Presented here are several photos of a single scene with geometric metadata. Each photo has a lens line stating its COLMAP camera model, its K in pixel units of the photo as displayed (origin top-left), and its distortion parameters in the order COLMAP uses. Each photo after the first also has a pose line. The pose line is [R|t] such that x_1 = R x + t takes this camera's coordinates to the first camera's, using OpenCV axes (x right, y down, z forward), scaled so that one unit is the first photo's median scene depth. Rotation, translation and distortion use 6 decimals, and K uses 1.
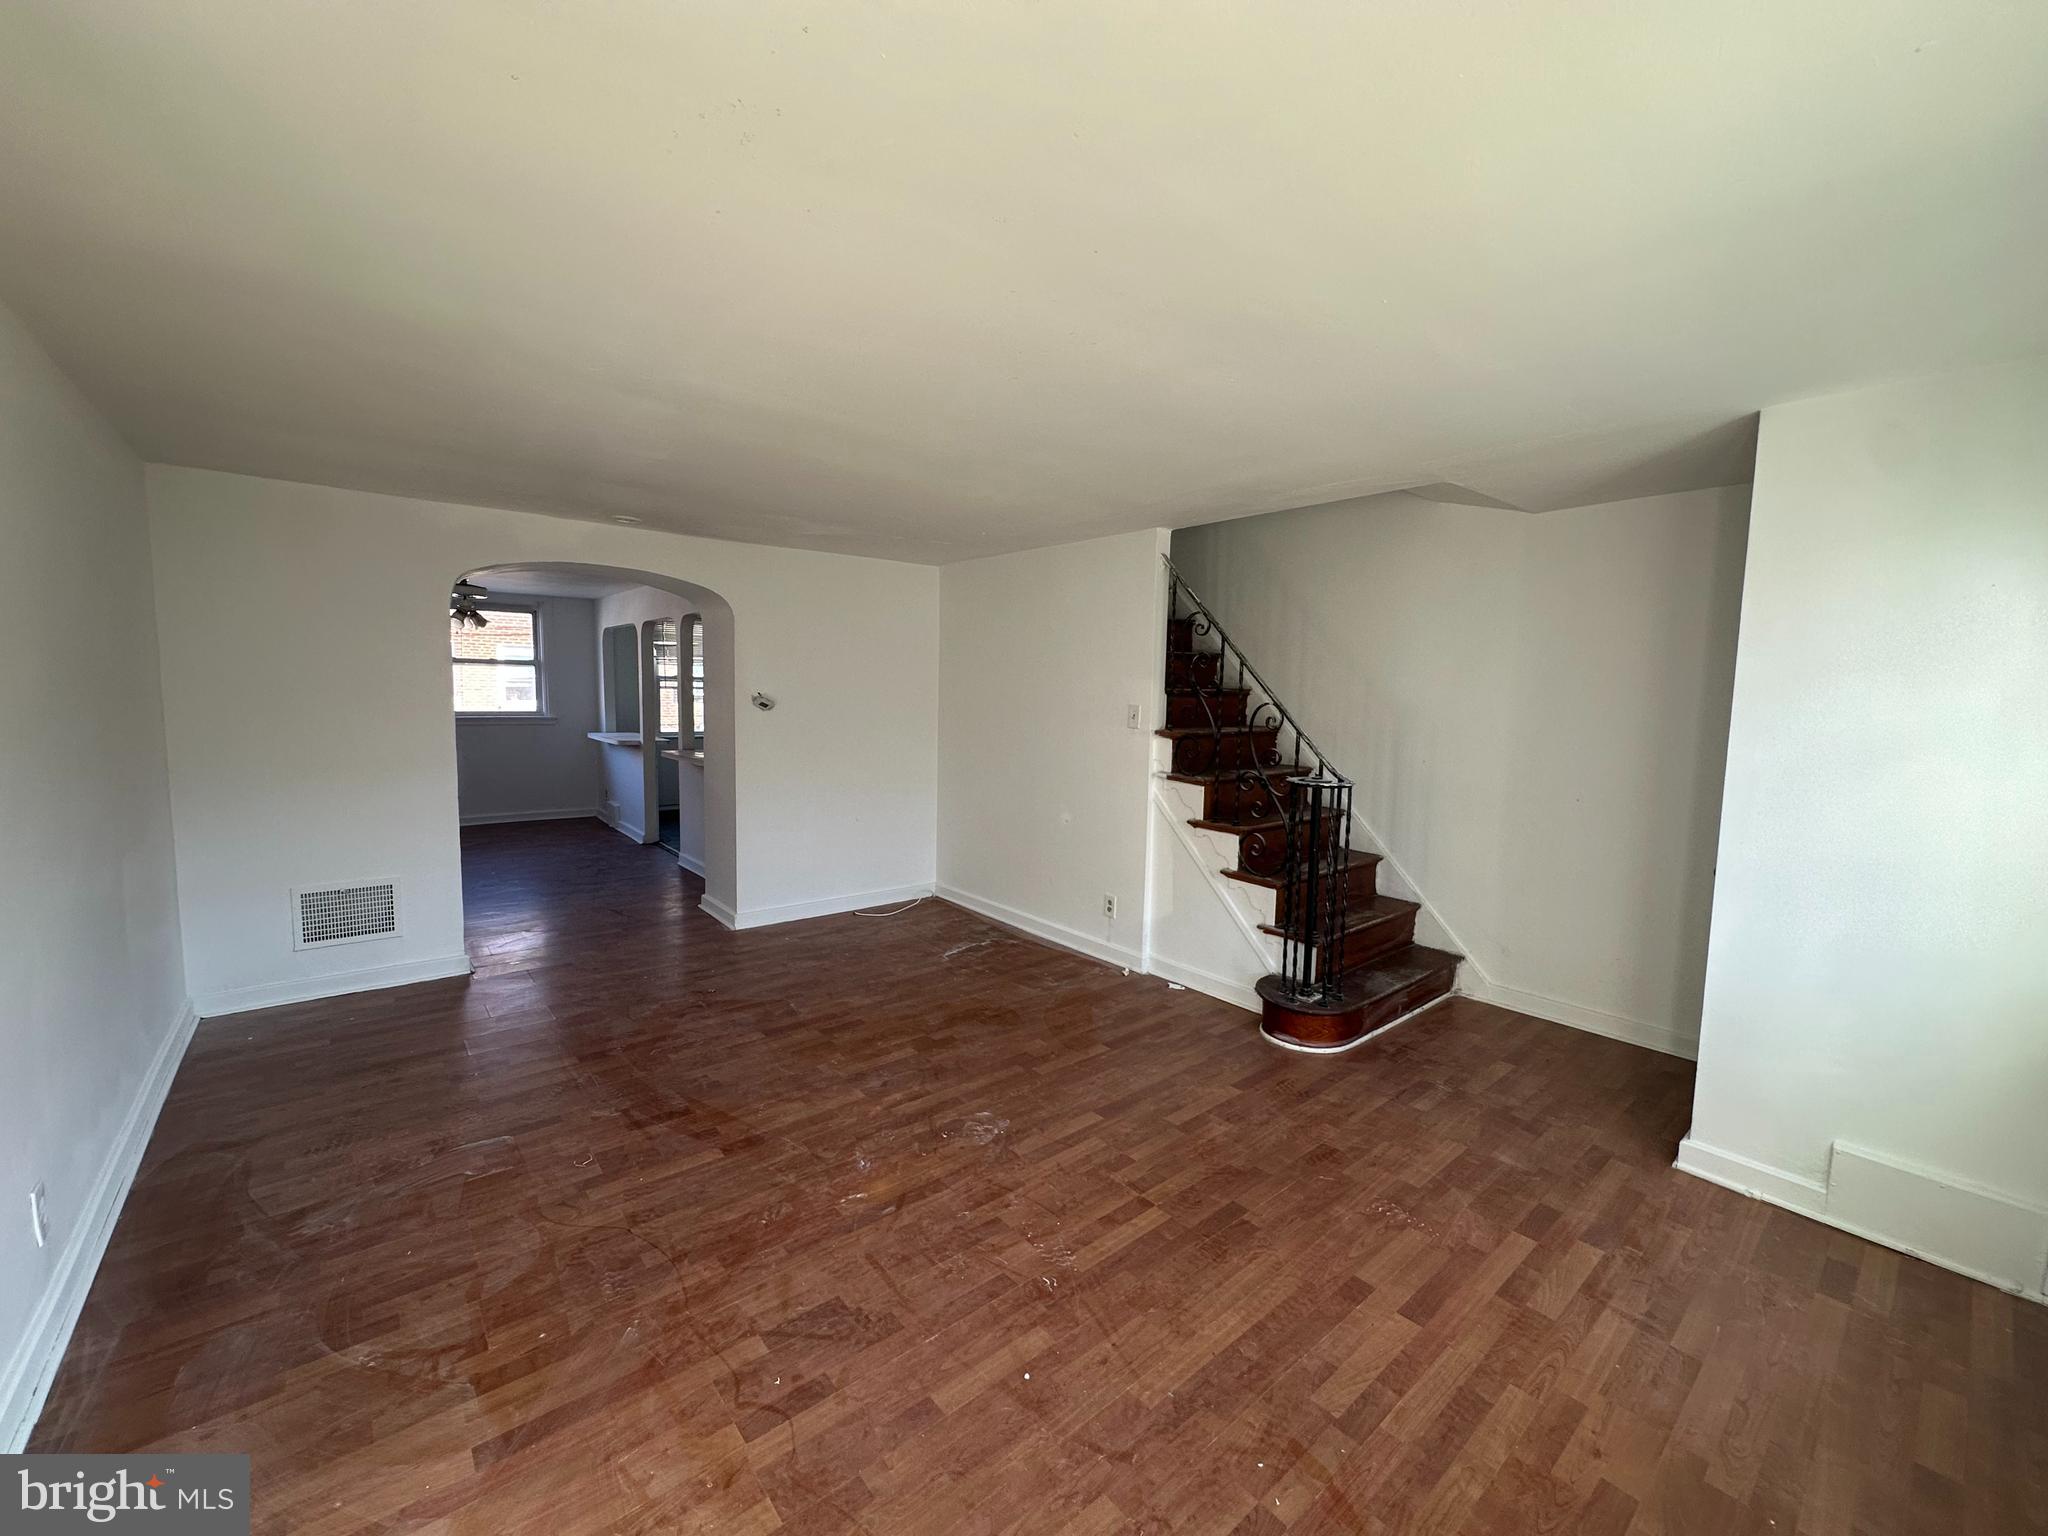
lens RADIAL K [[816.2, 0, 1021.7], [0, 816.2, 779.5], [0, 0, 1]] dist [0.000569, 0.000047]
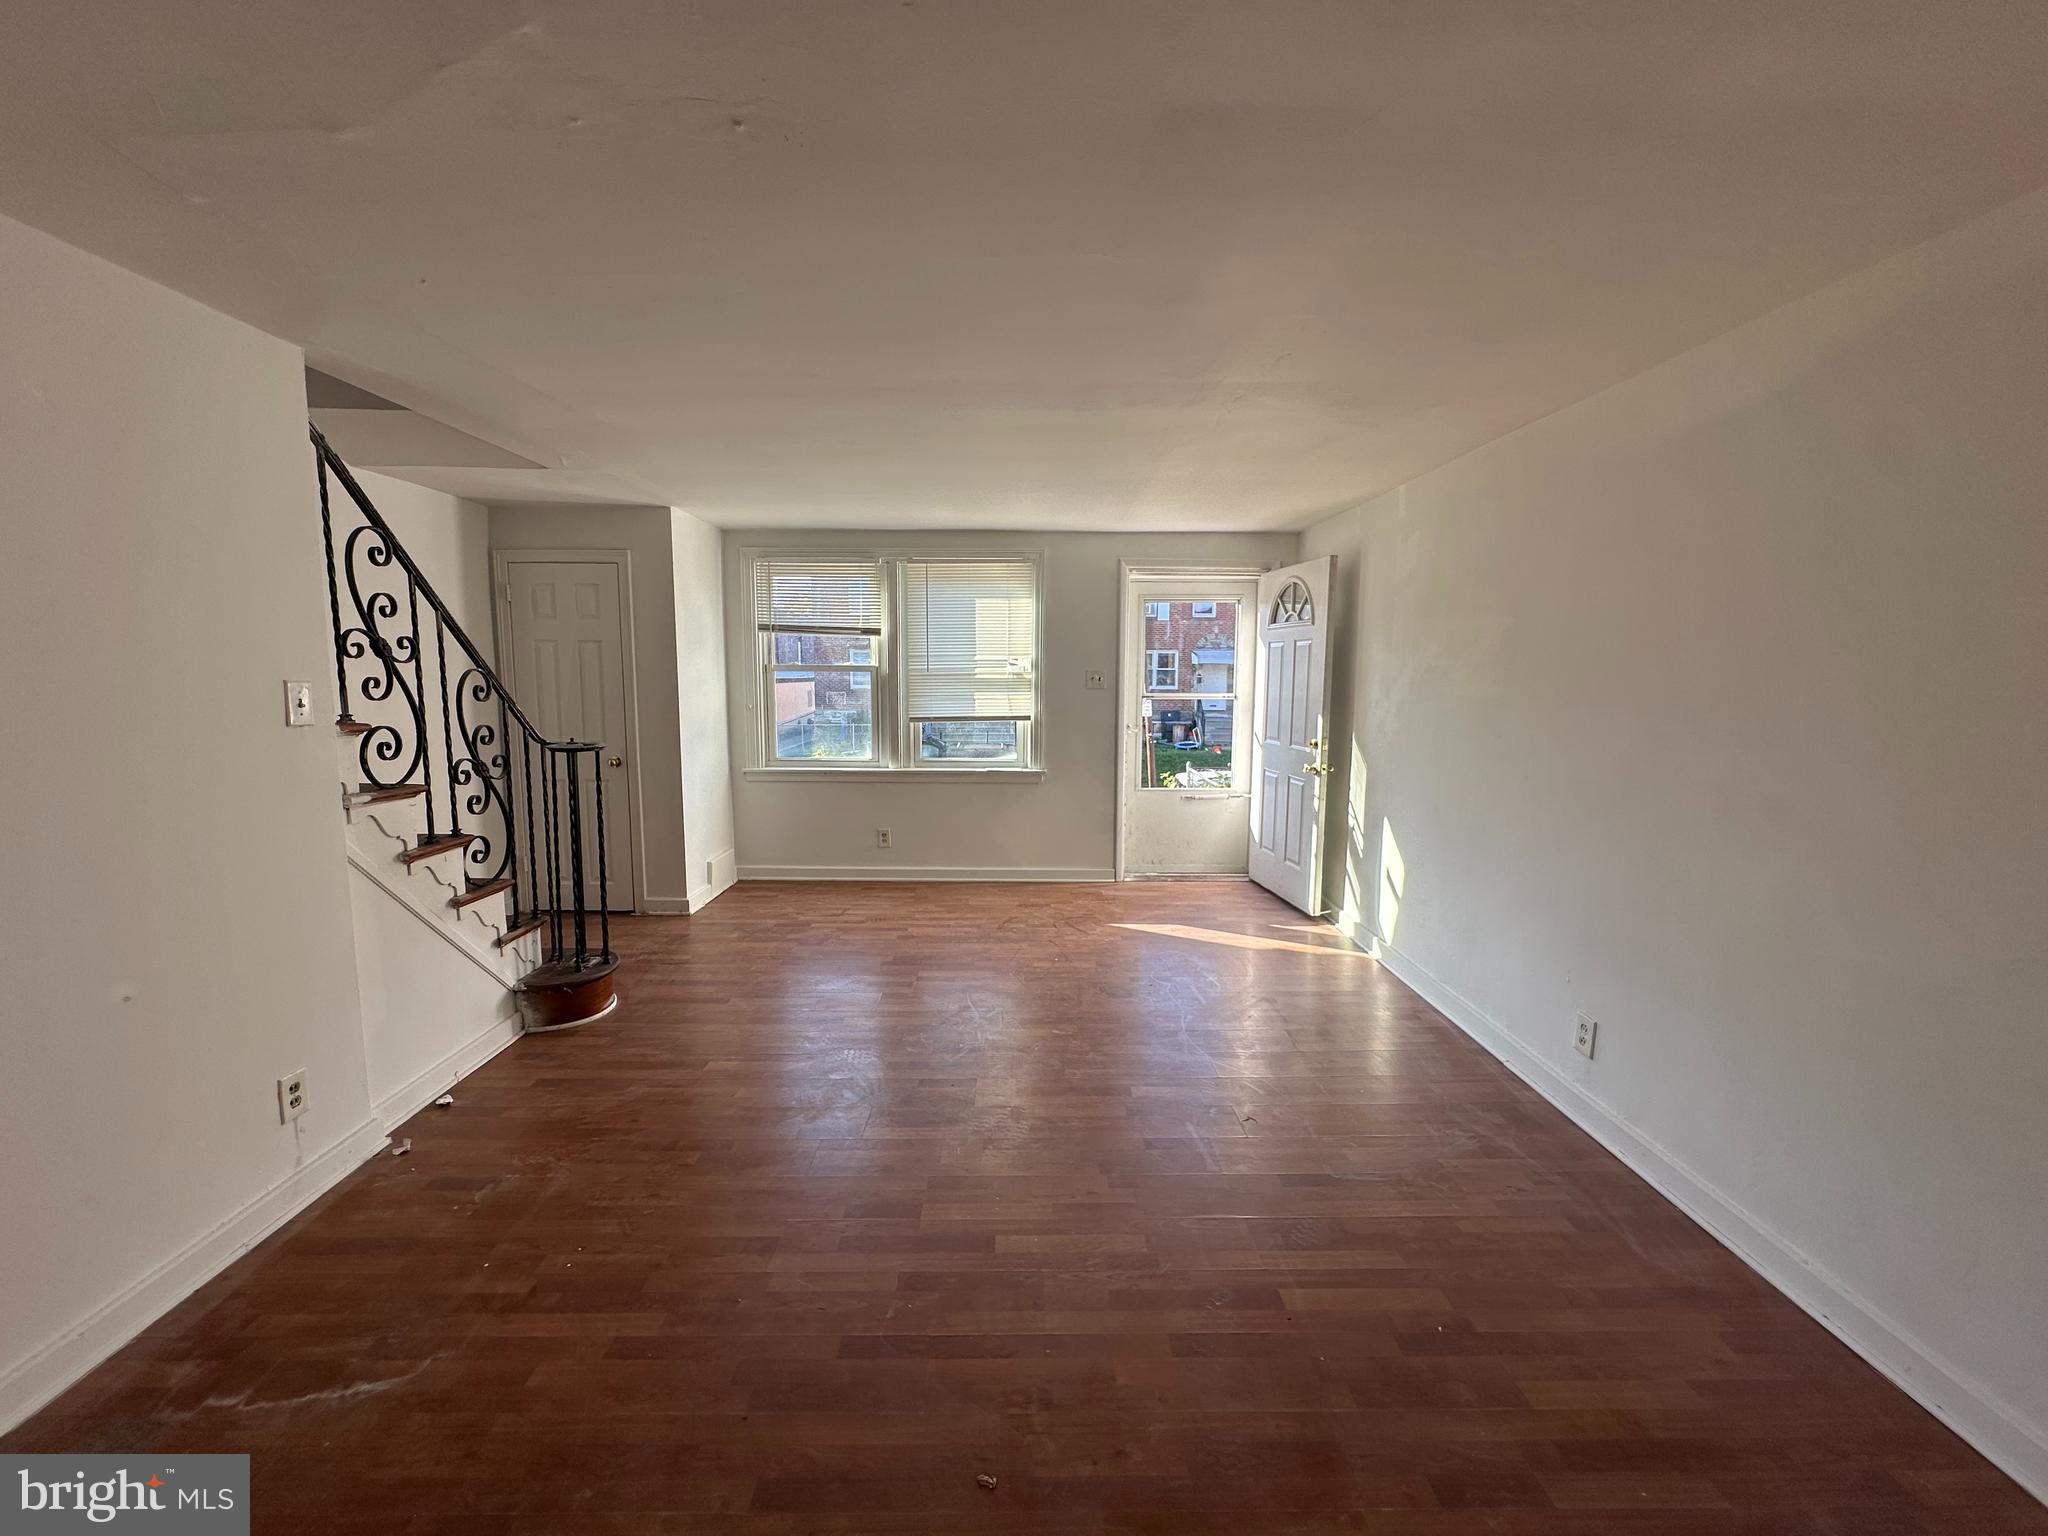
lens RADIAL K [[816.2, 0, 1024.2], [0, 816.2, 763.7], [0, 0, 1]] dist [0.000569, 0.000047]
pose [[-0.774833, -0.102969, 0.623723, -0.521397], [0.039425, 0.976854, 0.210243, -0.125231], [-0.630935, 0.187494, -0.752840, 1.065907]]
